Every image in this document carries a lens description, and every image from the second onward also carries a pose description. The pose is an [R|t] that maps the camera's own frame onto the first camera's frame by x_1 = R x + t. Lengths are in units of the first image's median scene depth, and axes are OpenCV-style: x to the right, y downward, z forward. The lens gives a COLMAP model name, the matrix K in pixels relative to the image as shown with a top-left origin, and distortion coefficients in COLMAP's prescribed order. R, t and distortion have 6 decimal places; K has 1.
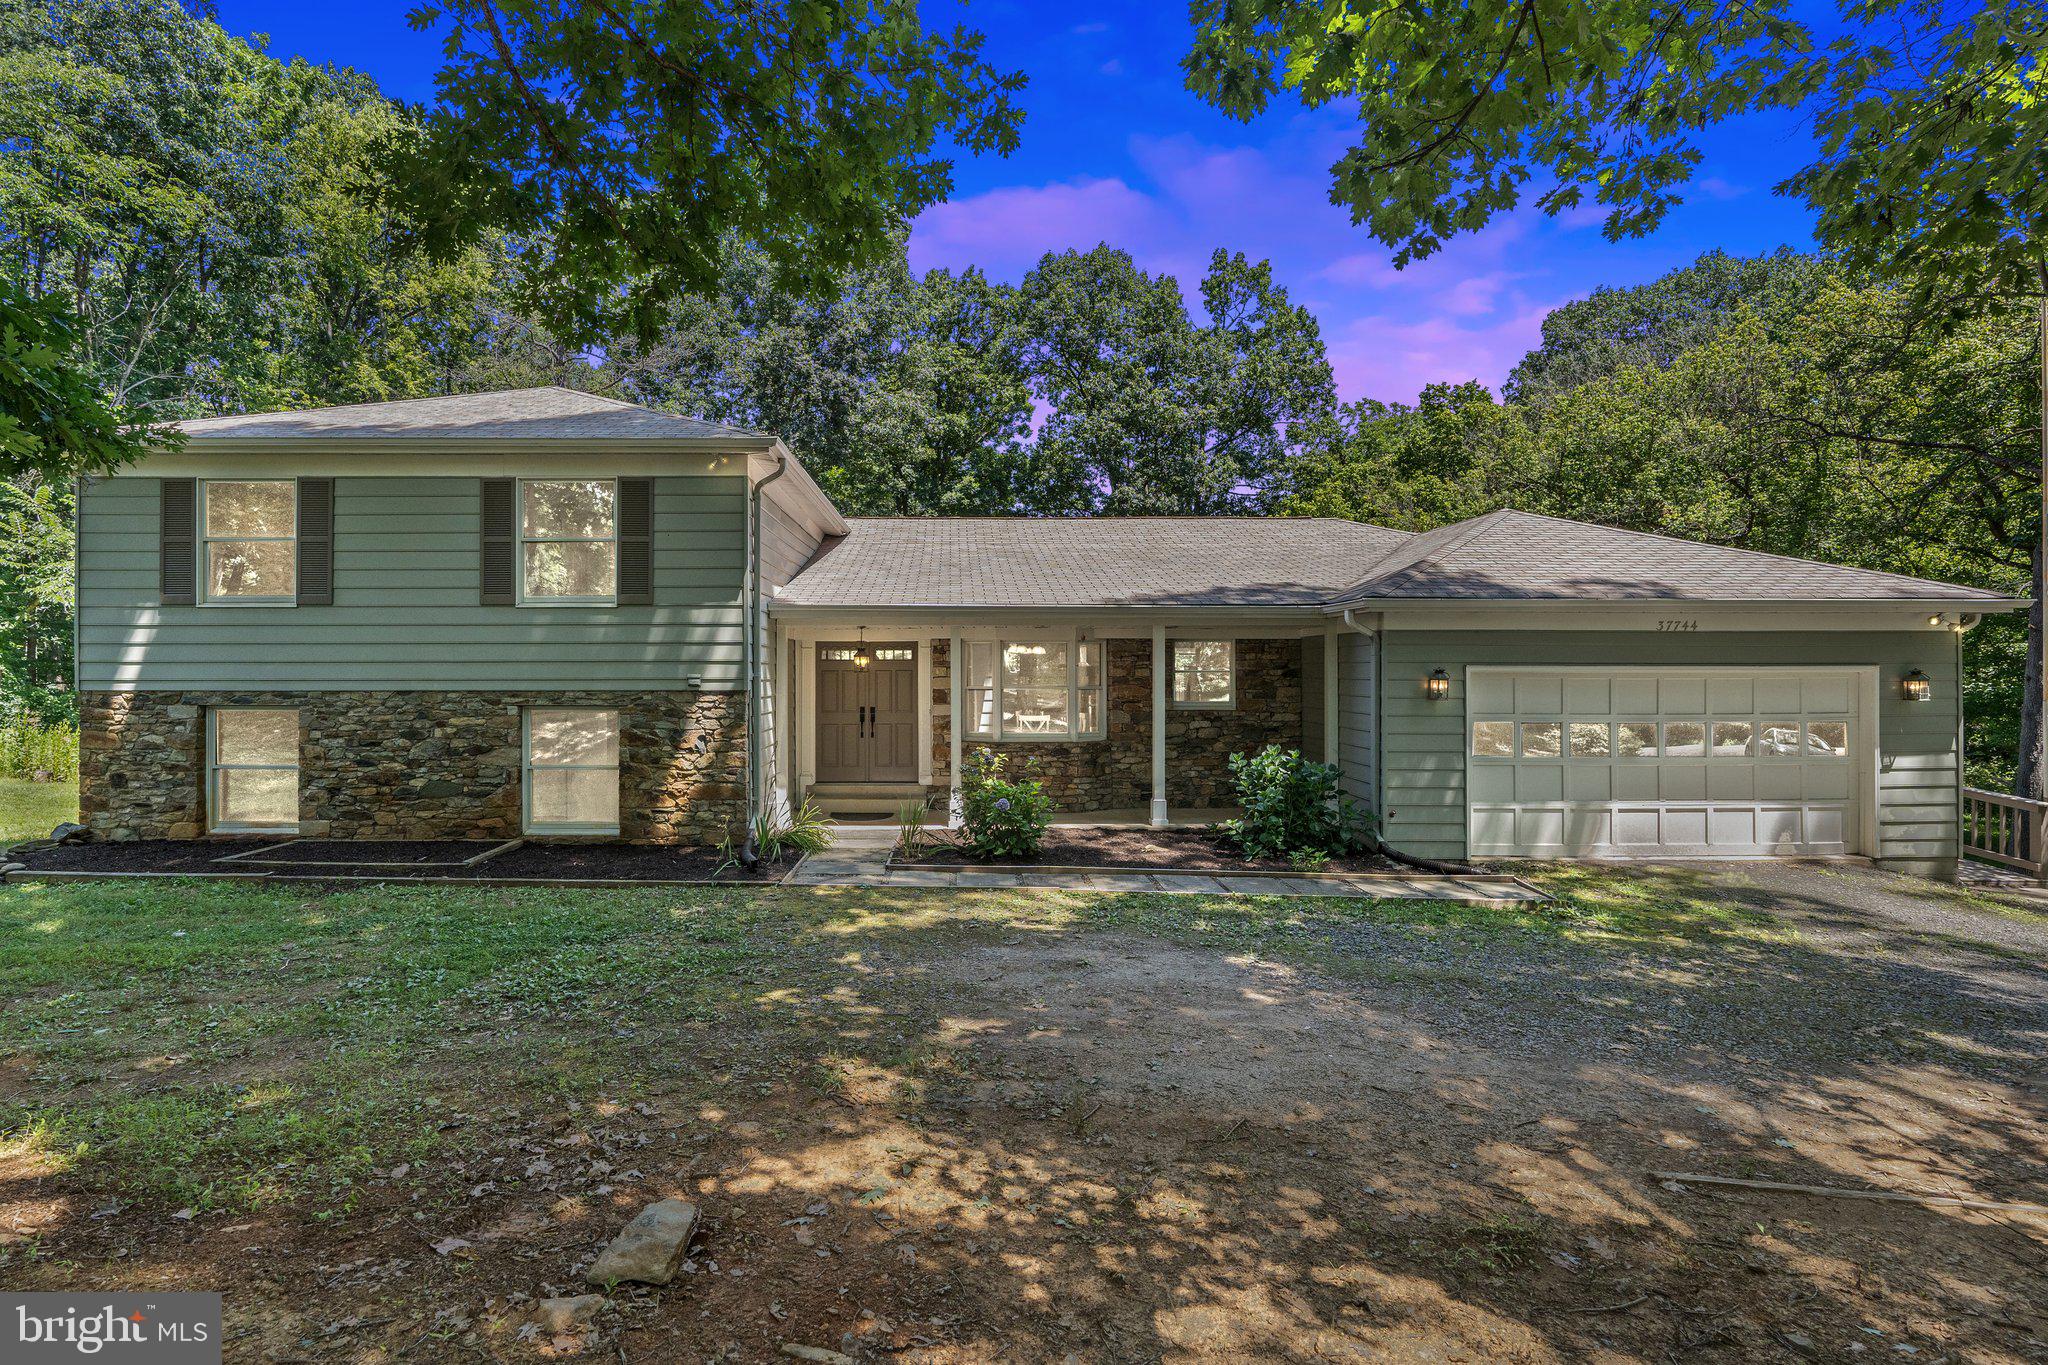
lens RADIAL K [[914.0, 0, 1024.0], [0, 914.0, 682.5], [0, 0, 1]] dist [-0.003082, 0.010701]
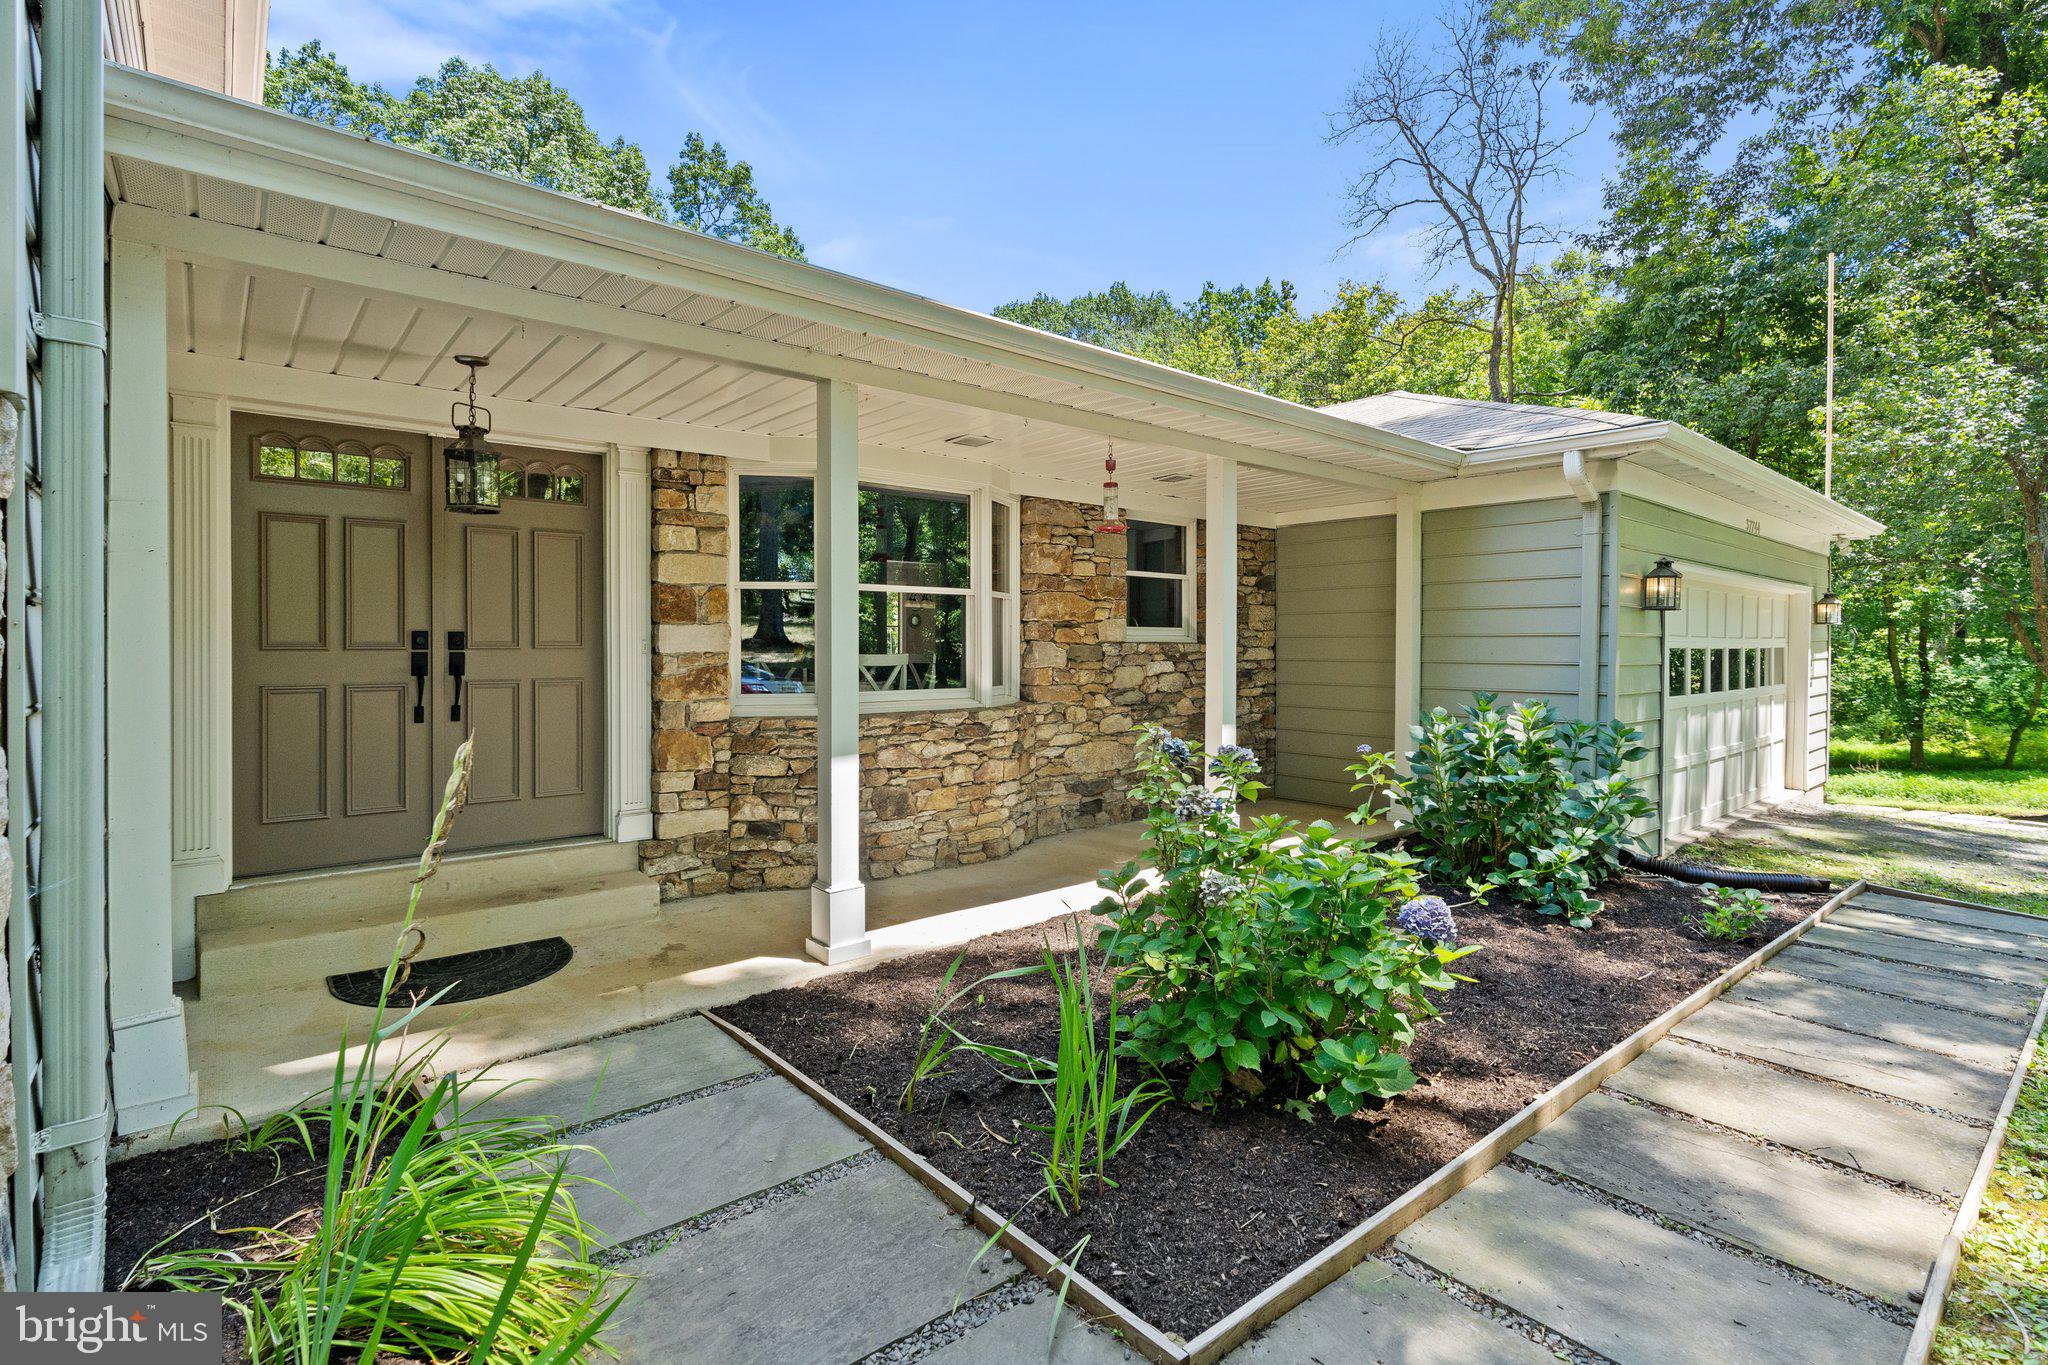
lens RADIAL K [[914.0, 0, 1024.0], [0, 914.0, 682.5], [0, 0, 1]] dist [-0.003082, 0.010701]
pose [[0.813421, -0.021461, 0.581280, -0.186668], [0.003996, 0.999502, 0.031310, 0.034809], [-0.581662, -0.023146, 0.813101, 0.565611]]
